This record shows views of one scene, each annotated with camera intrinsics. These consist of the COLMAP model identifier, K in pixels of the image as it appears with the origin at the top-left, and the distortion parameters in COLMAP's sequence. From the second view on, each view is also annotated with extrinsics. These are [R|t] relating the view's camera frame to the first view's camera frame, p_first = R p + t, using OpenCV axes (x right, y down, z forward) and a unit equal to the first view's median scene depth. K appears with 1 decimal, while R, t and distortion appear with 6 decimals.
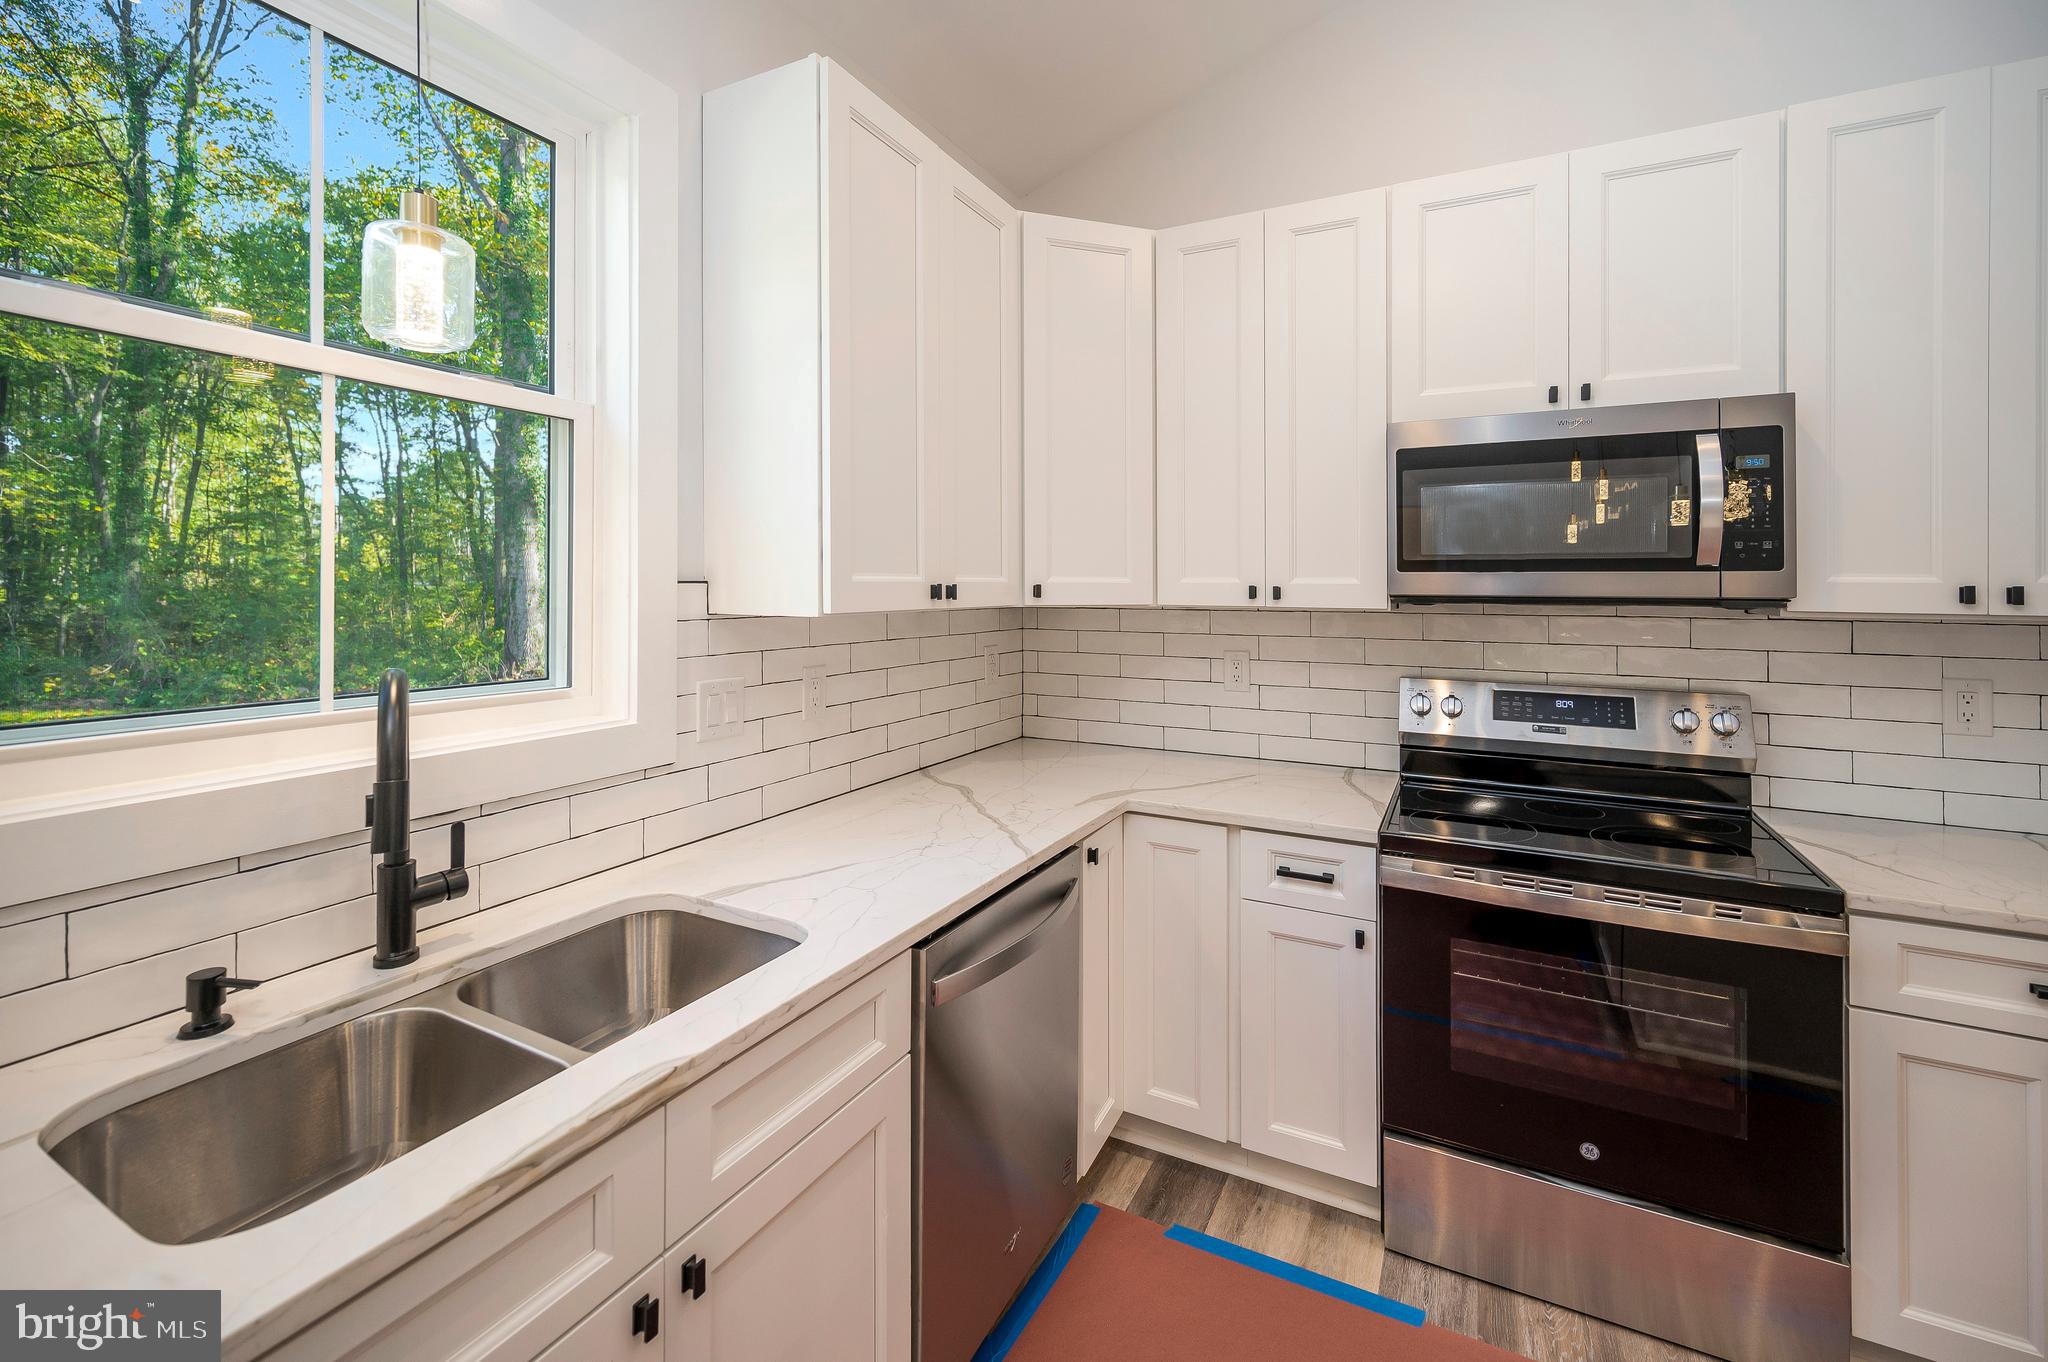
lens RADIAL K [[859.7, 0, 1032.8], [0, 859.7, 590.7], [0, 0, 1]] dist [0.000179, -0.000007]
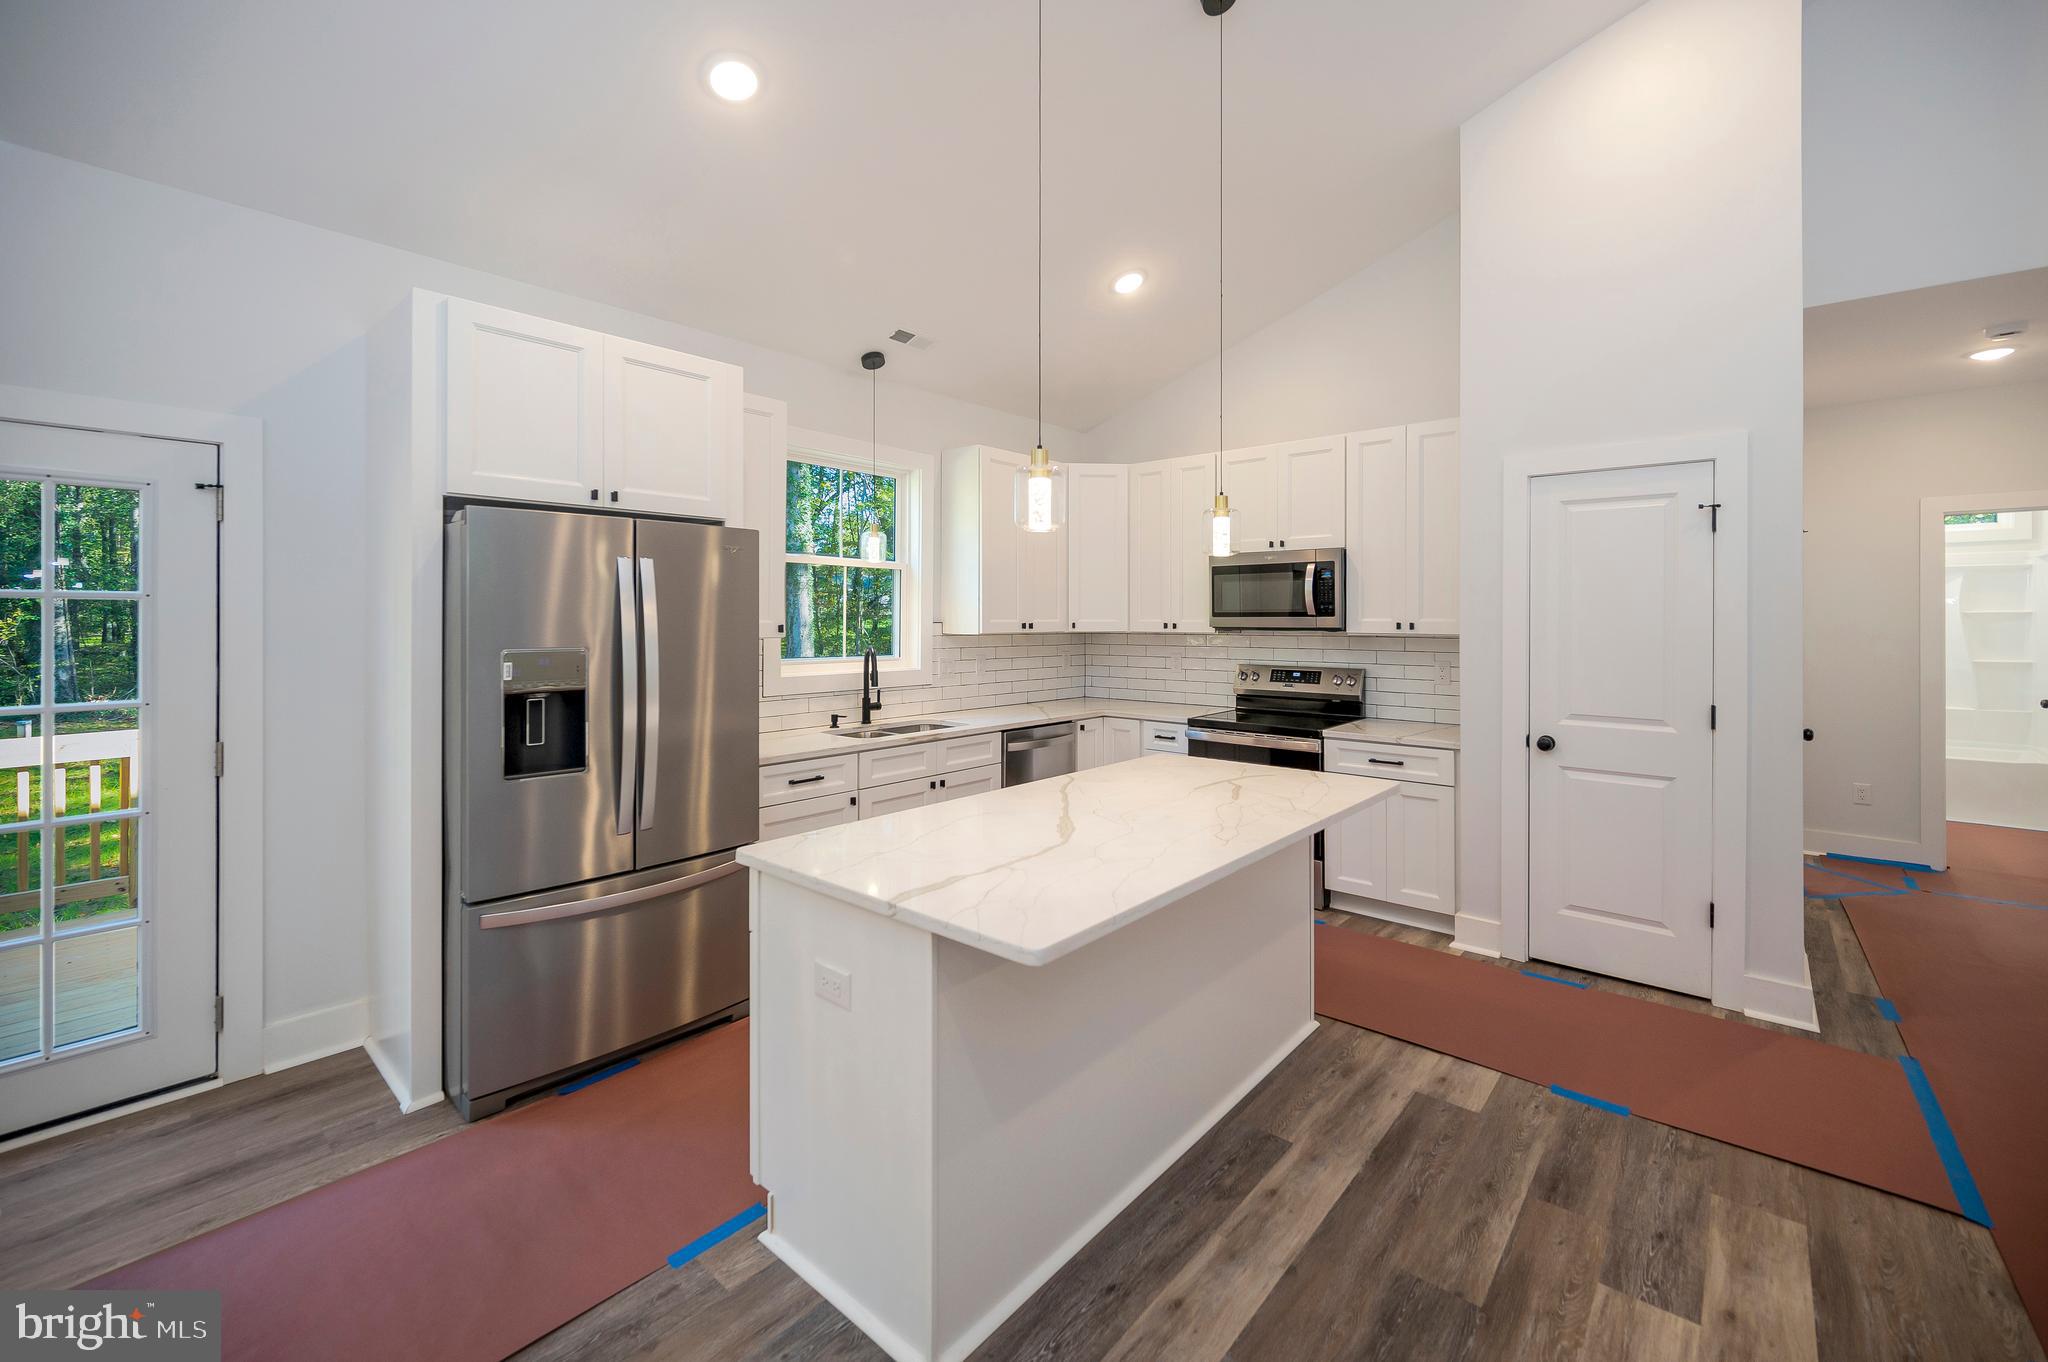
lens RADIAL K [[839.9, 0, 1040.3], [0, 839.9, 621.0], [0, 0, 1]] dist [-0.003172, -0.000365]
pose [[0.974166, -0.003432, -0.225809, 0.511597], [0.002448, 0.999986, -0.004636, -0.001657], [0.225821, 0.003964, 0.974161, -1.478125]]
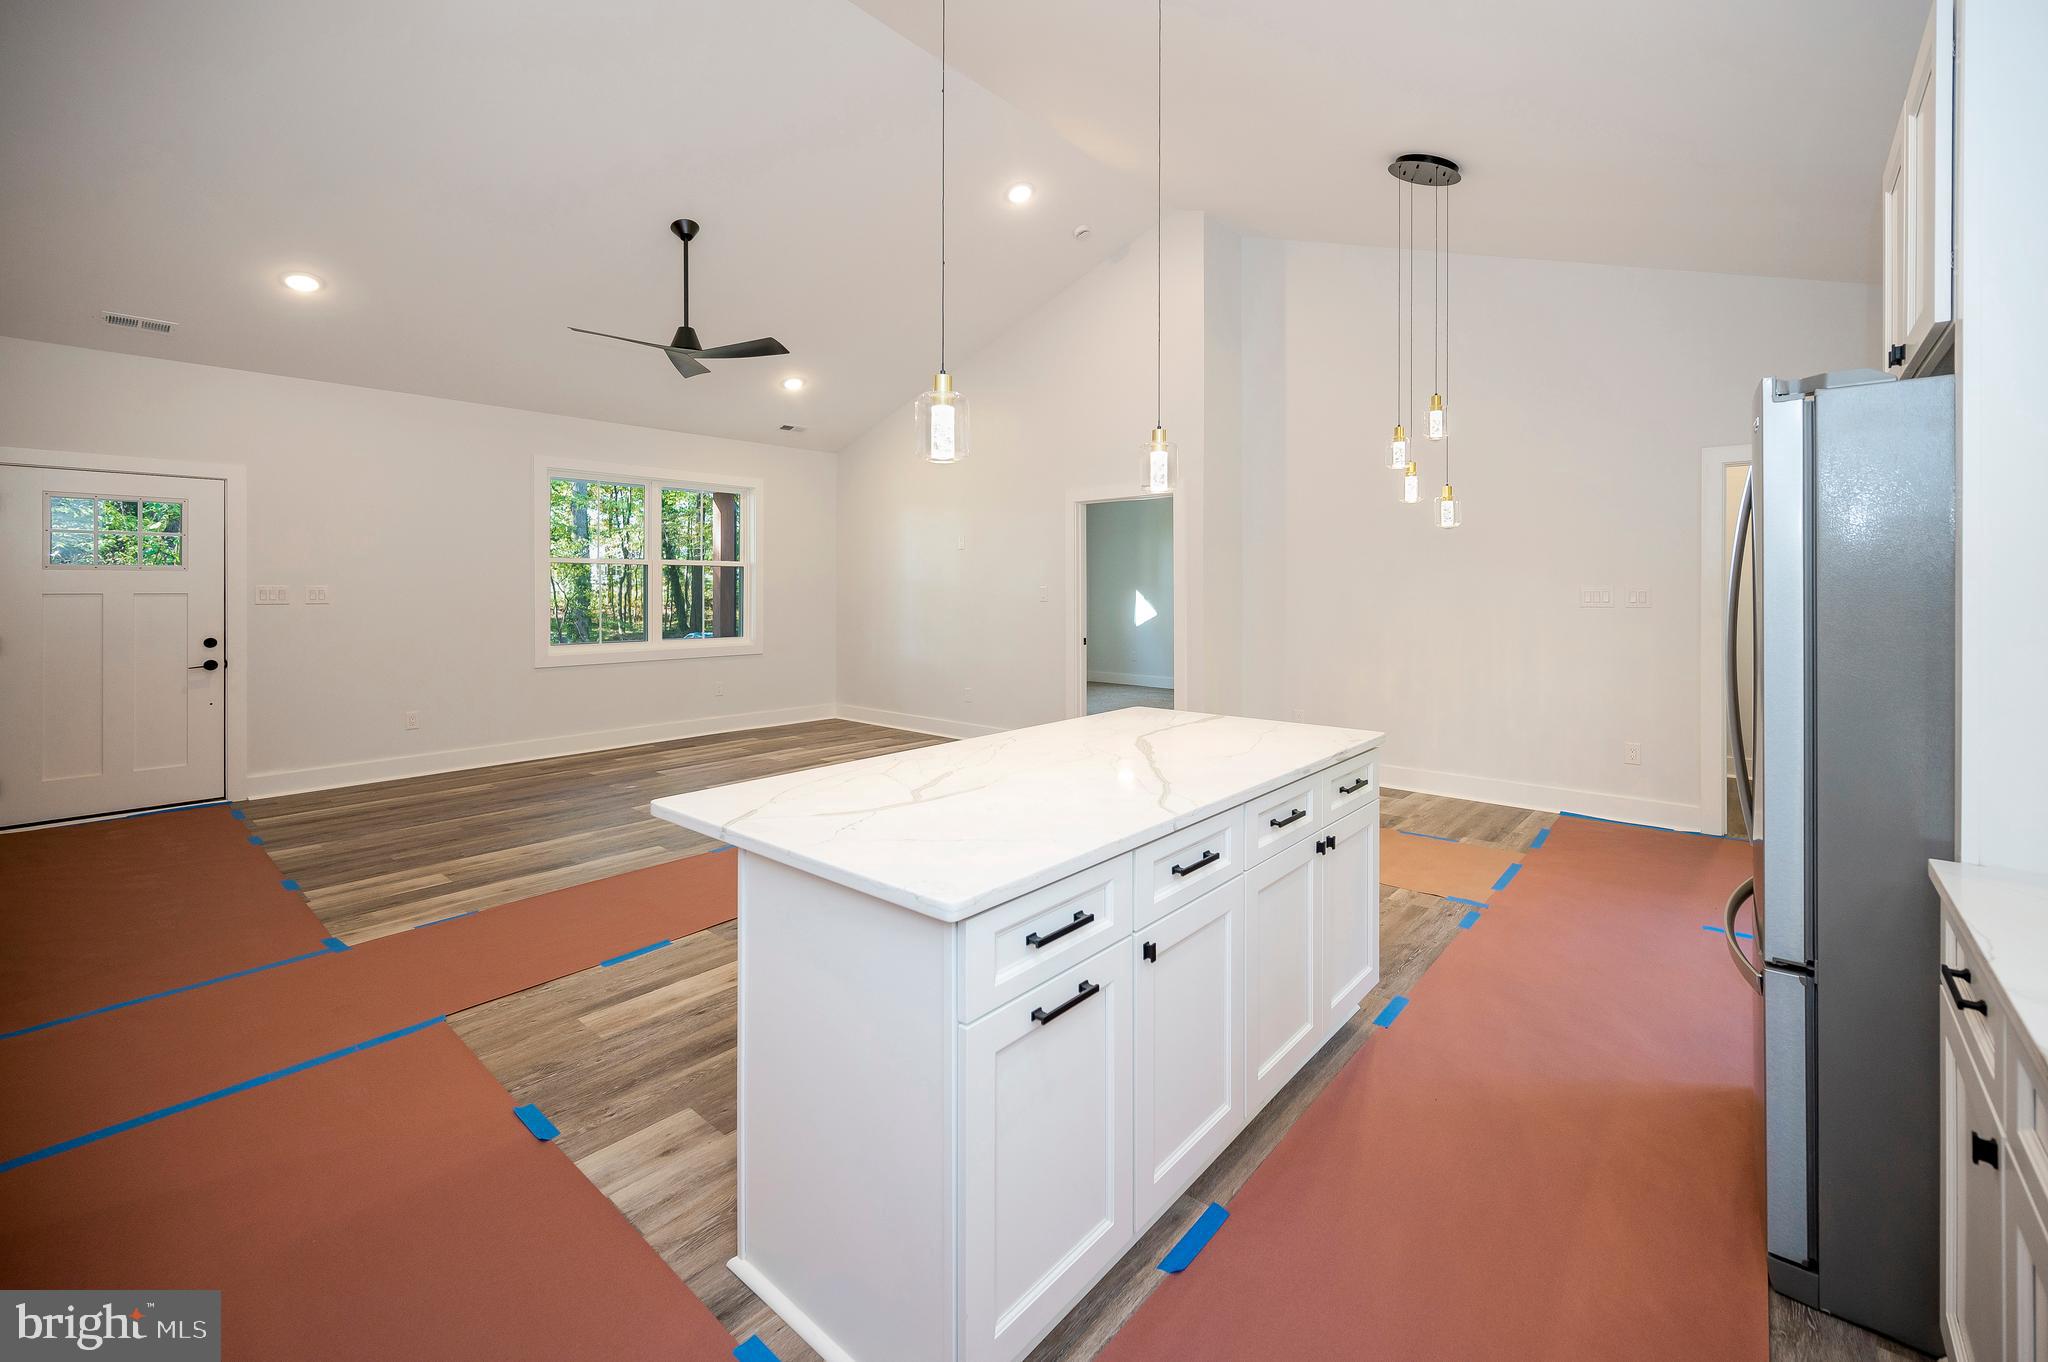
lens RADIAL K [[839.6, 0, 1052.3], [0, 839.6, 579.5], [0, 0, 1]] dist [-0.000241, 0.000061]
pose [[-0.976157, -0.004127, 0.217026, 0.144215], [-0.004003, 0.999991, 0.001009, 0.016853], [-0.217028, 0.000116, -0.976165, 0.901844]]
